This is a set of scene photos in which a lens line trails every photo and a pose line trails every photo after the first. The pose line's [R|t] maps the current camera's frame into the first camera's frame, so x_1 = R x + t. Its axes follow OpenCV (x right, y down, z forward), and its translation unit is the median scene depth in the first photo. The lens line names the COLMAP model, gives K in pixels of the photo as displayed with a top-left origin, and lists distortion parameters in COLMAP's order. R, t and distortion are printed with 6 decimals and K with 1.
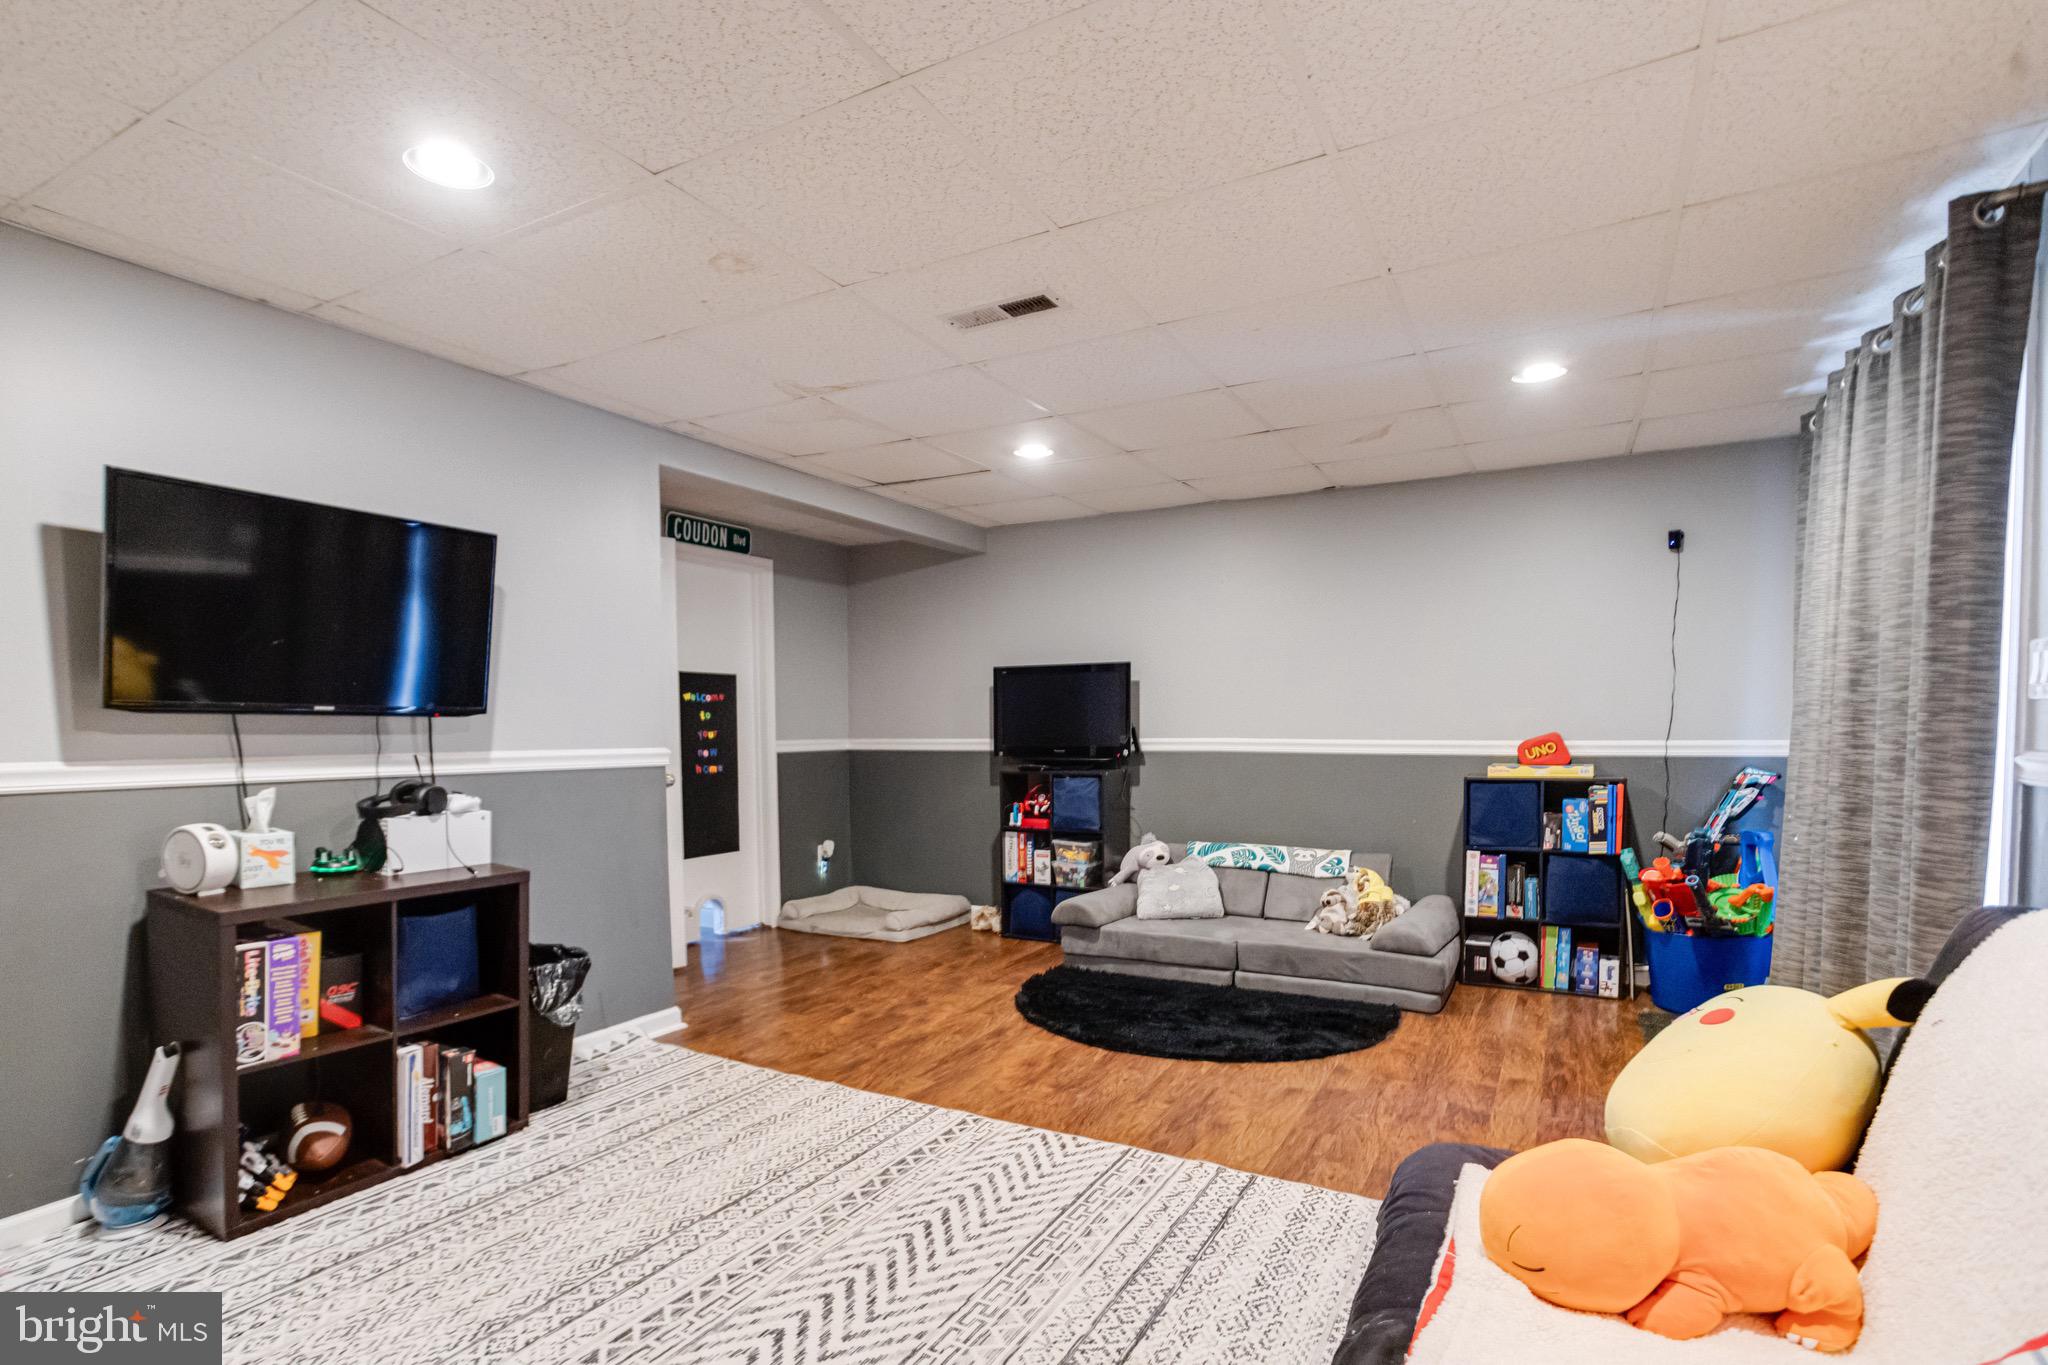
lens RADIAL K [[1017.3, 0, 980.8], [0, 1017.3, 744.9], [0, 0, 1]] dist [-0.035351, 0.000504]
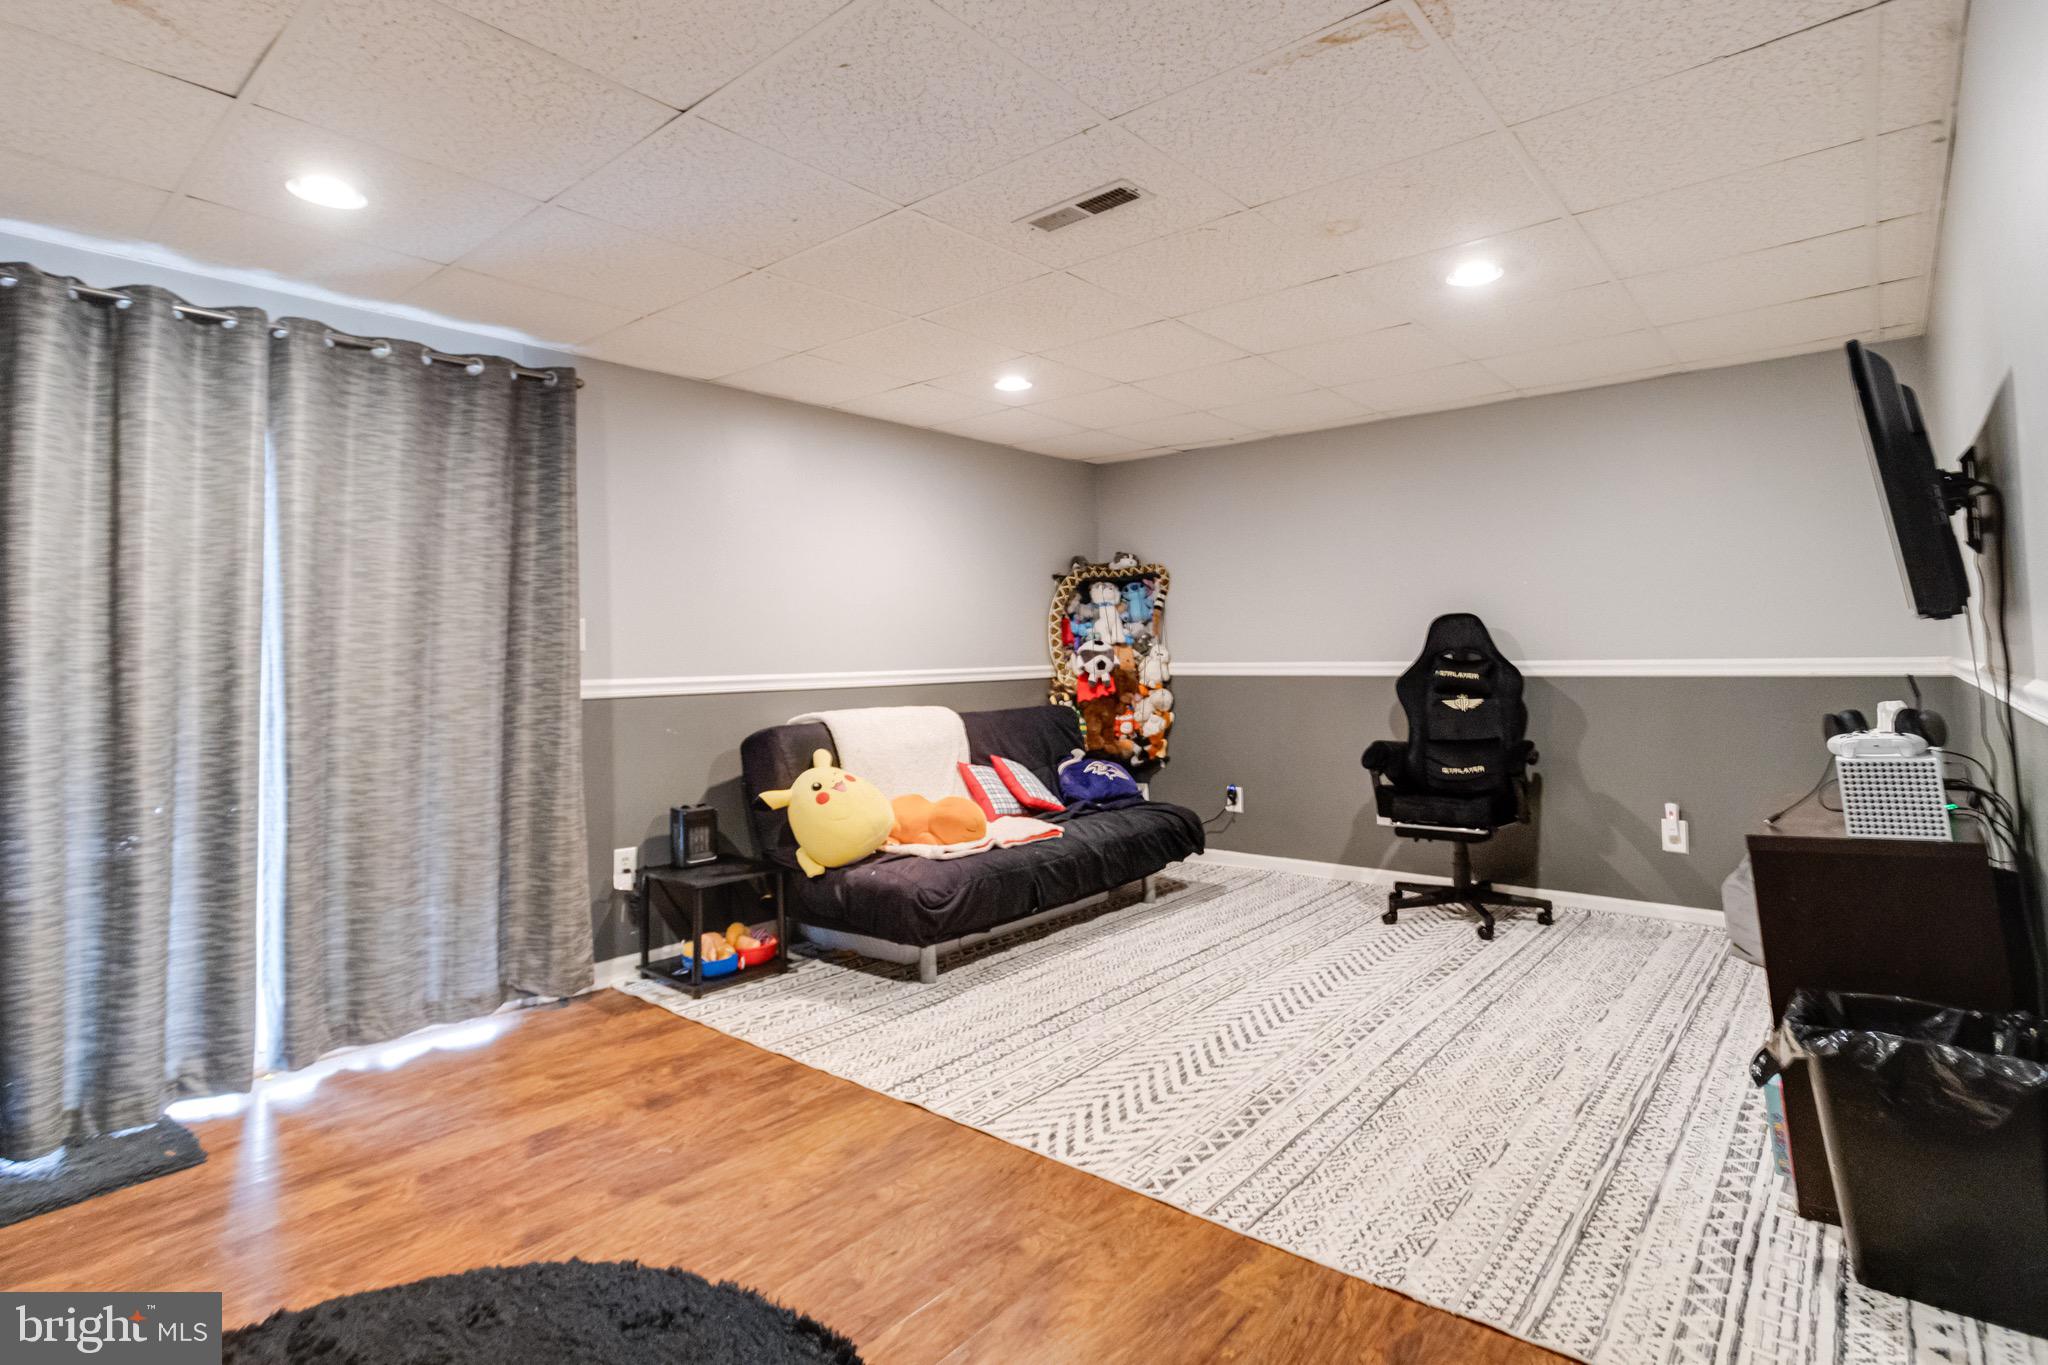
lens RADIAL K [[1037.9, 0, 993.1], [0, 1037.9, 577.0], [0, 0, 1]] dist [-0.048078, 0.022929]
pose [[-0.982172, 0.039333, 0.183826, -0.033248], [0.029343, 0.997957, -0.056758, -0.025393], [-0.185683, -0.050352, -0.981319, 1.256596]]
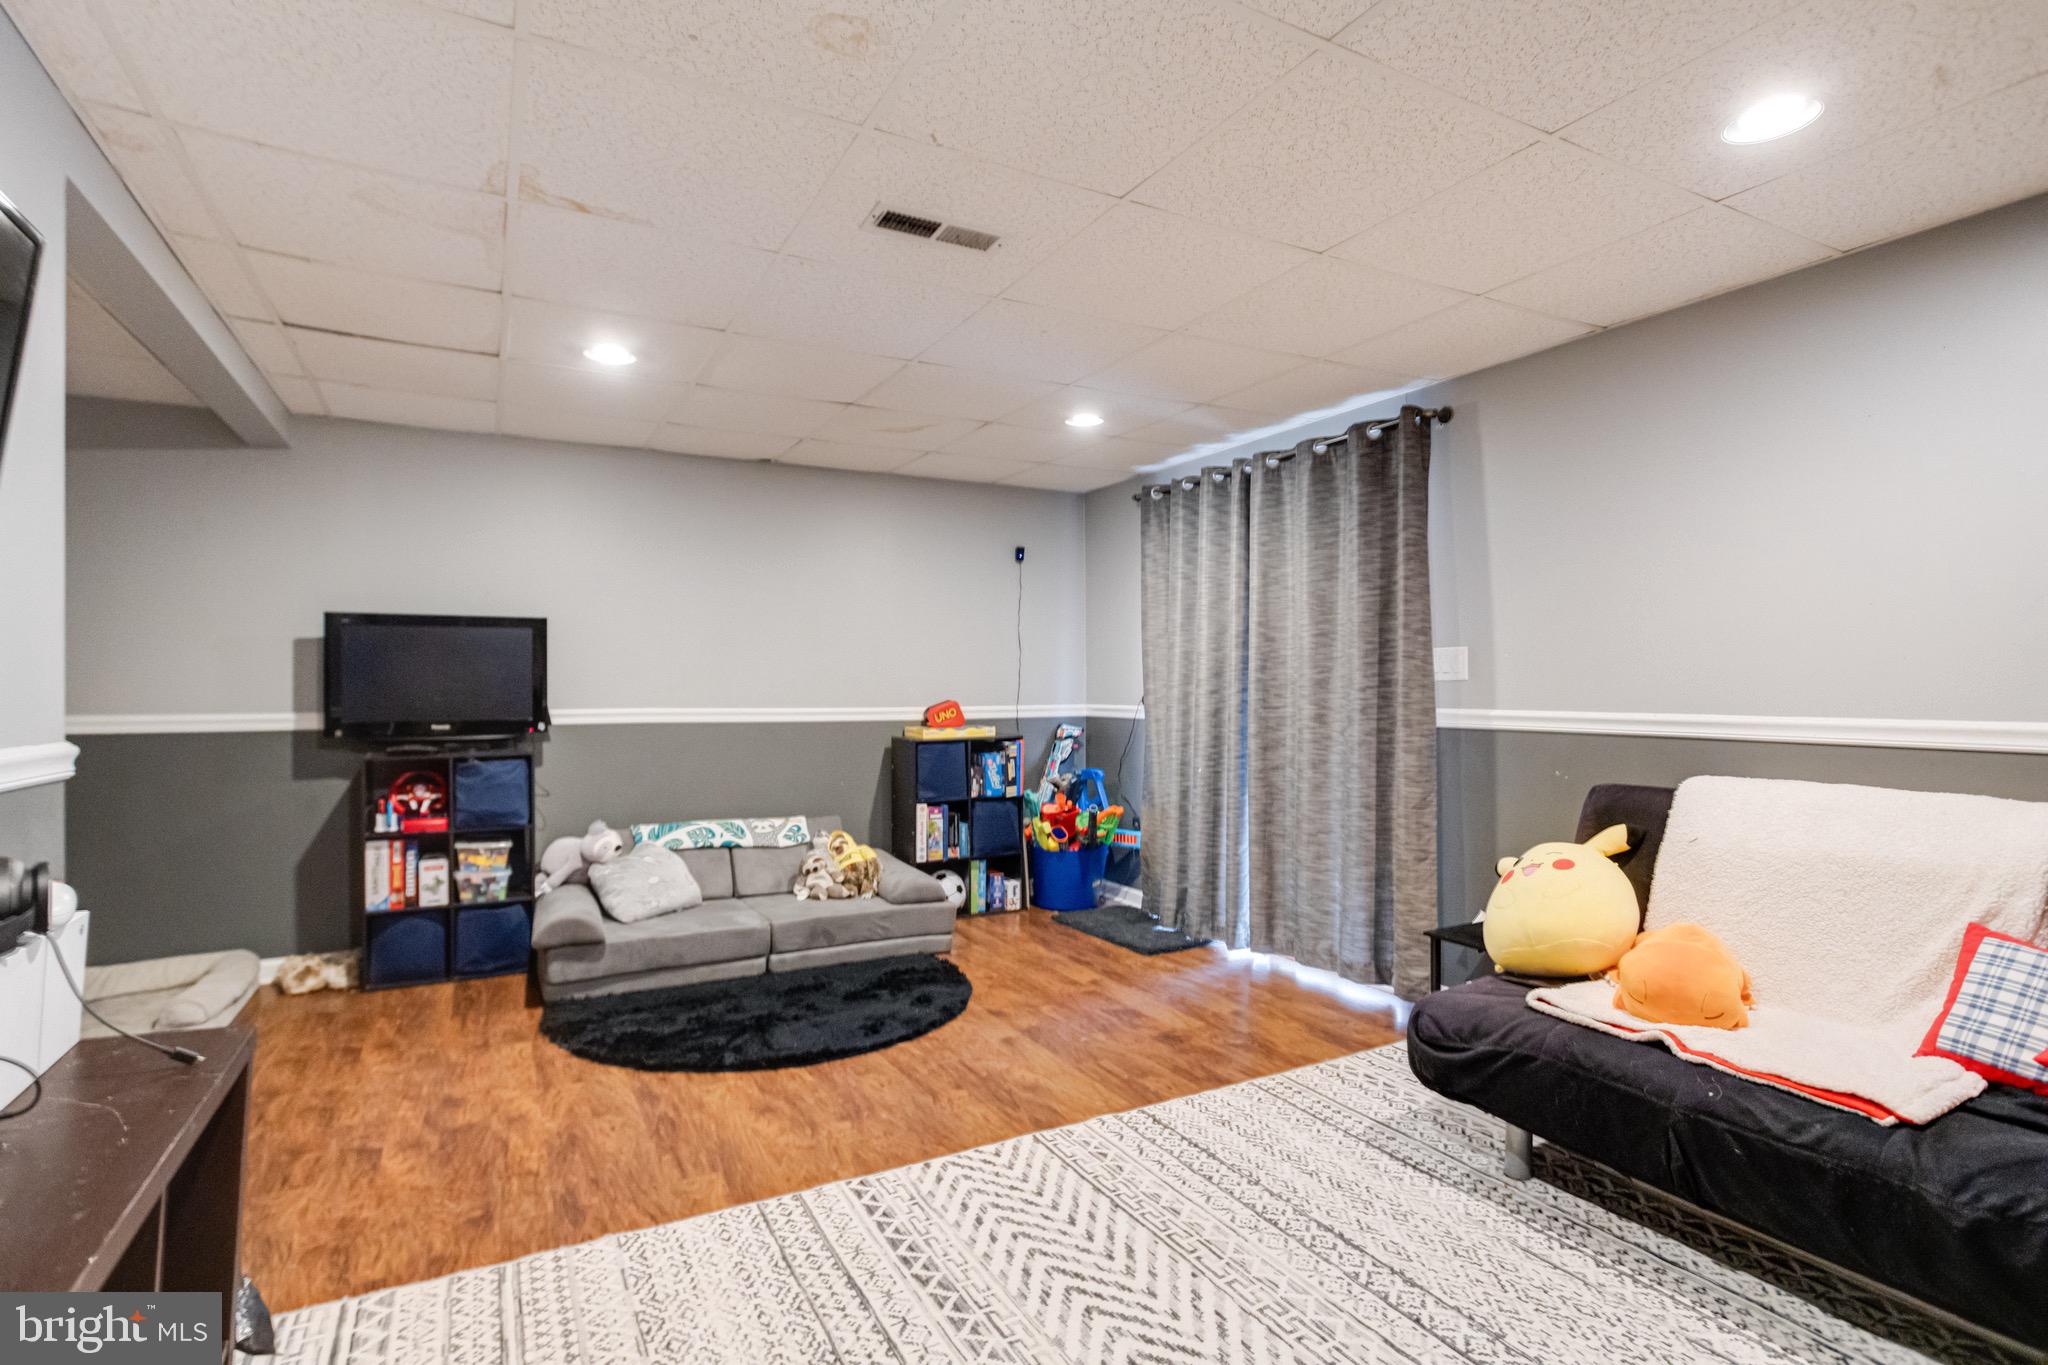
lens RADIAL K [[994.7, 0, 1014.6], [0, 994.7, 650.1], [0, 0, 1]] dist [-0.052798, 0.030263]
pose [[0.521601, 0.037269, 0.852375, -0.442049], [0.015344, 0.998474, -0.053047, -0.008217], [-0.853051, 0.040749, 0.520234, 0.332810]]
